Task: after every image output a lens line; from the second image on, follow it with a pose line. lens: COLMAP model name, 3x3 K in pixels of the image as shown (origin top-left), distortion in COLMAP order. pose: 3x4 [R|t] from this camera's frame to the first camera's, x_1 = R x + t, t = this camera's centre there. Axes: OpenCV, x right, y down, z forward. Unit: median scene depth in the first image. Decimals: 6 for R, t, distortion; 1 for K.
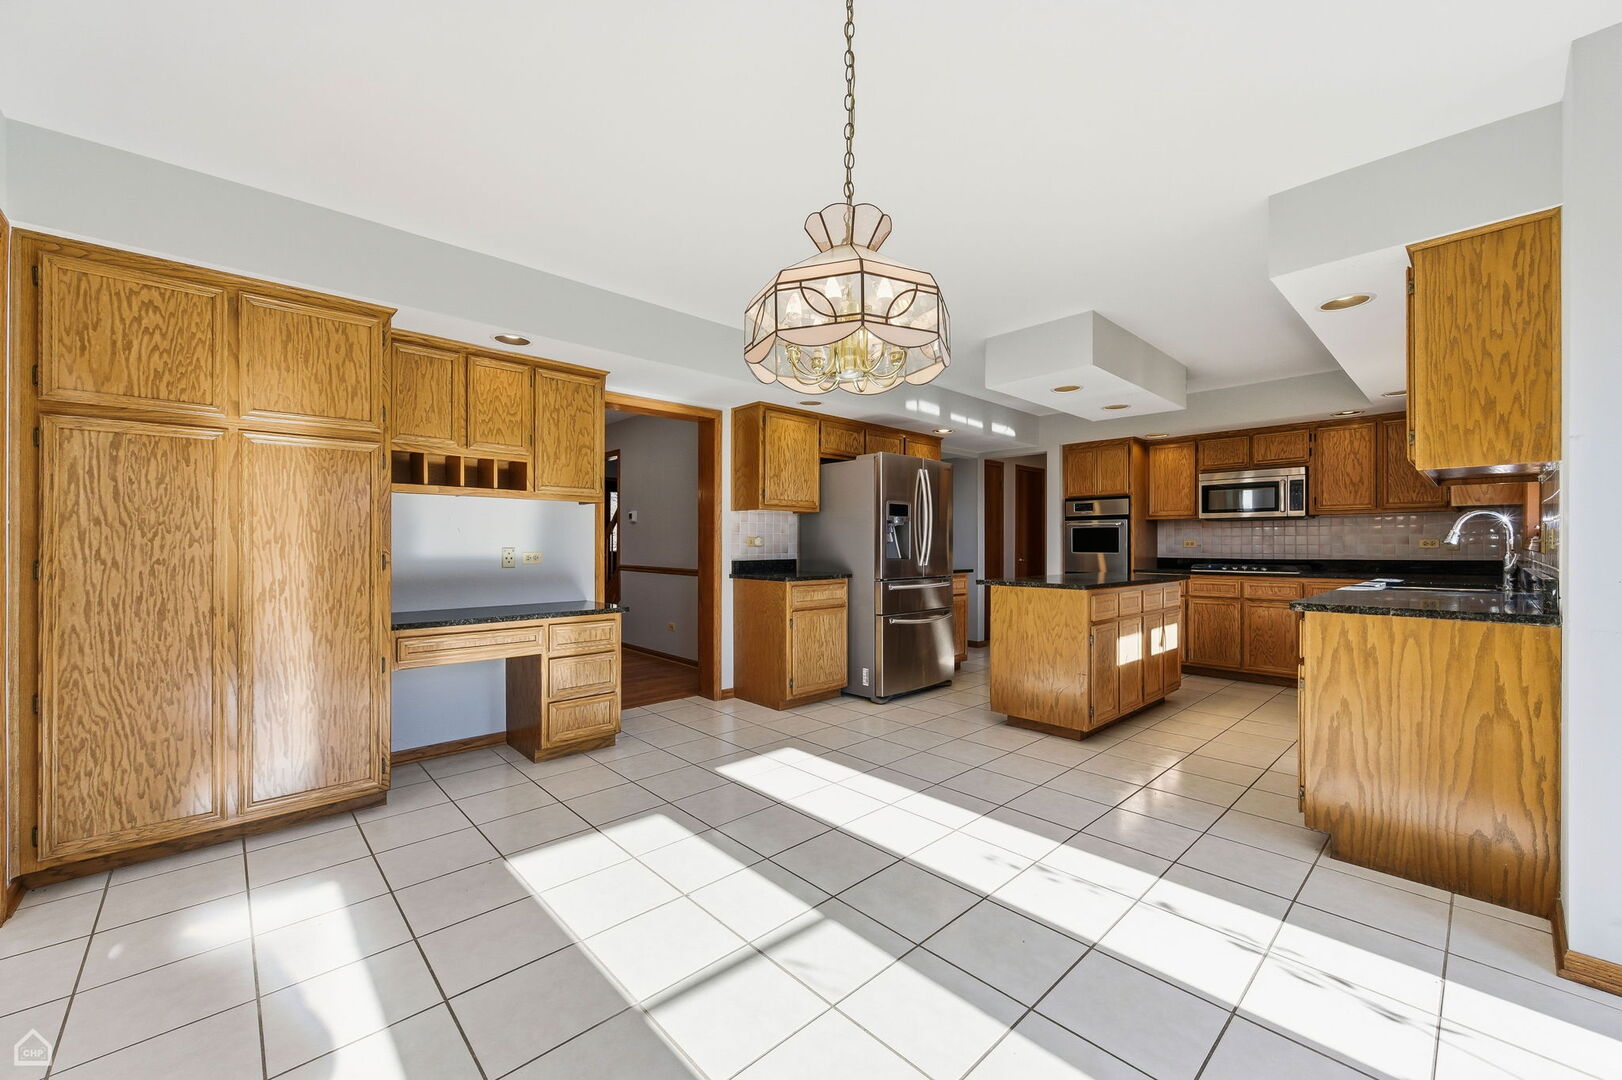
lens RADIAL K [[632.8, 0, 815.5], [0, 632.8, 545.0], [0, 0, 1]] dist [-0.001928, -0.000408]
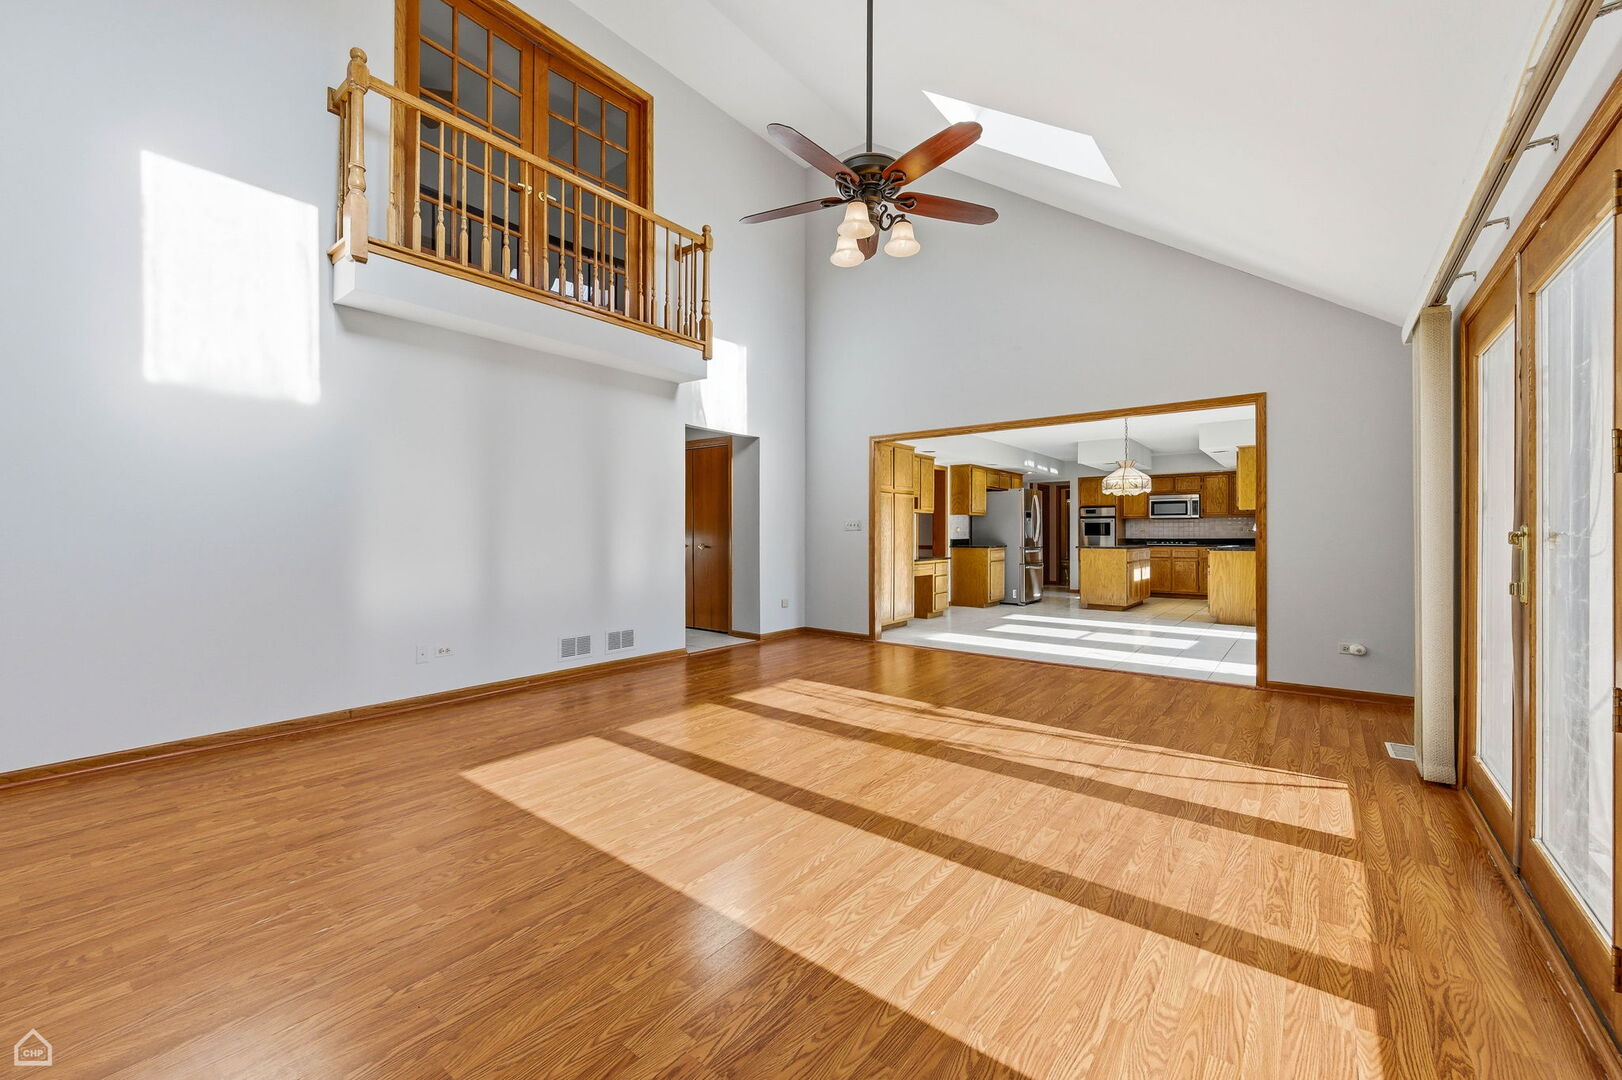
lens RADIAL K [[642.9, 0, 817.1], [0, 642.9, 539.7], [0, 0, 1]] dist [0.003152, 0.000048]
pose [[0.987820, -0.001929, 0.155587, -0.790532], [0.000280, 0.999944, 0.010617, 0.003411], [-0.155599, -0.010444, 0.987765, -0.891276]]
